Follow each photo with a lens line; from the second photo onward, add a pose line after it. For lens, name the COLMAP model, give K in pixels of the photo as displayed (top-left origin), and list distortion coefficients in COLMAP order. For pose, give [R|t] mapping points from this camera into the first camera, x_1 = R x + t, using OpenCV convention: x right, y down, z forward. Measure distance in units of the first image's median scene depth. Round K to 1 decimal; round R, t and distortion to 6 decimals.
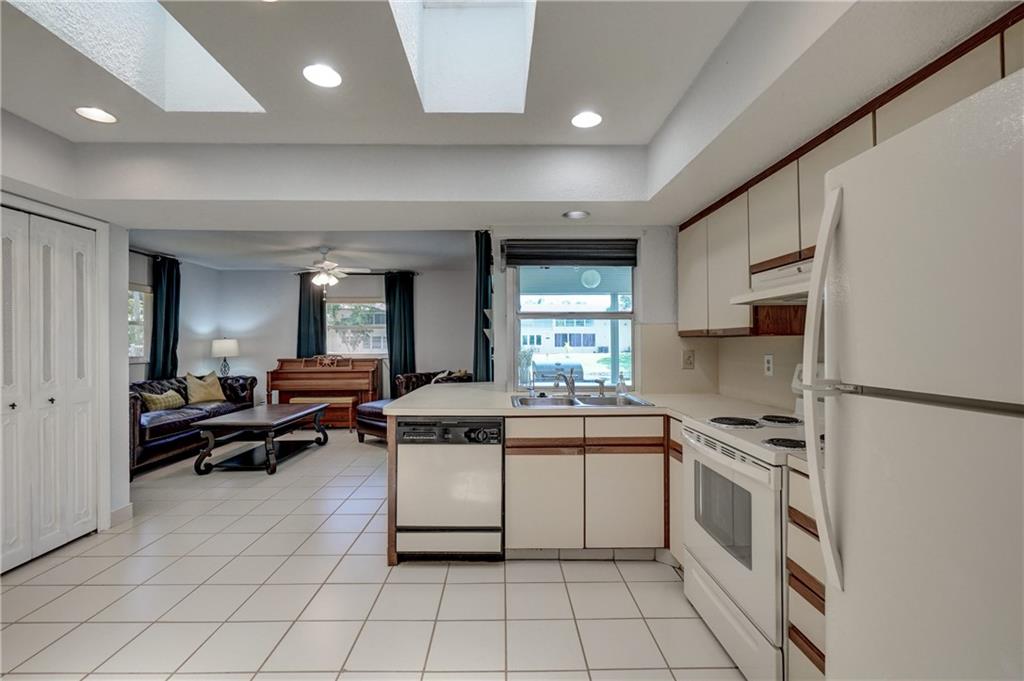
lens RADIAL K [[453.5, 0, 515.7], [0, 453.5, 343.2], [0, 0, 1]] dist [-0.019738, 0.000246]
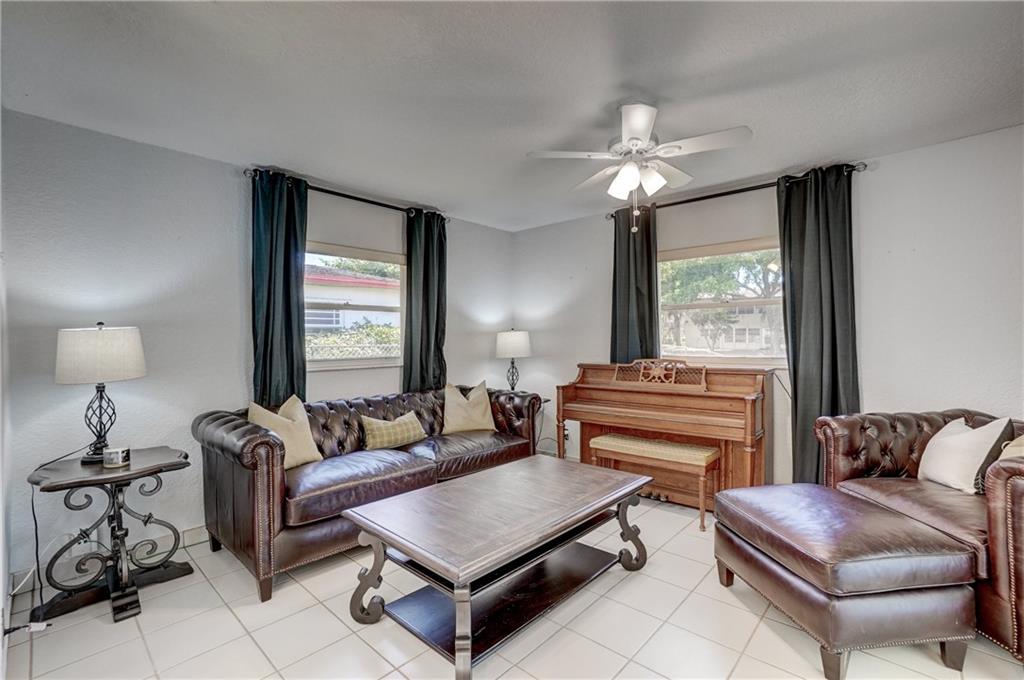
lens RADIAL K [[453.5, 0, 517.7], [0, 453.5, 336.0], [0, 0, 1]] dist [-0.019738, 0.000246]
pose [[0.728321, -0.003423, -0.685227, -0.182985], [0.002702, 0.999994, -0.002123, -0.000327], [0.685231, -0.000306, 0.728326, 0.525635]]
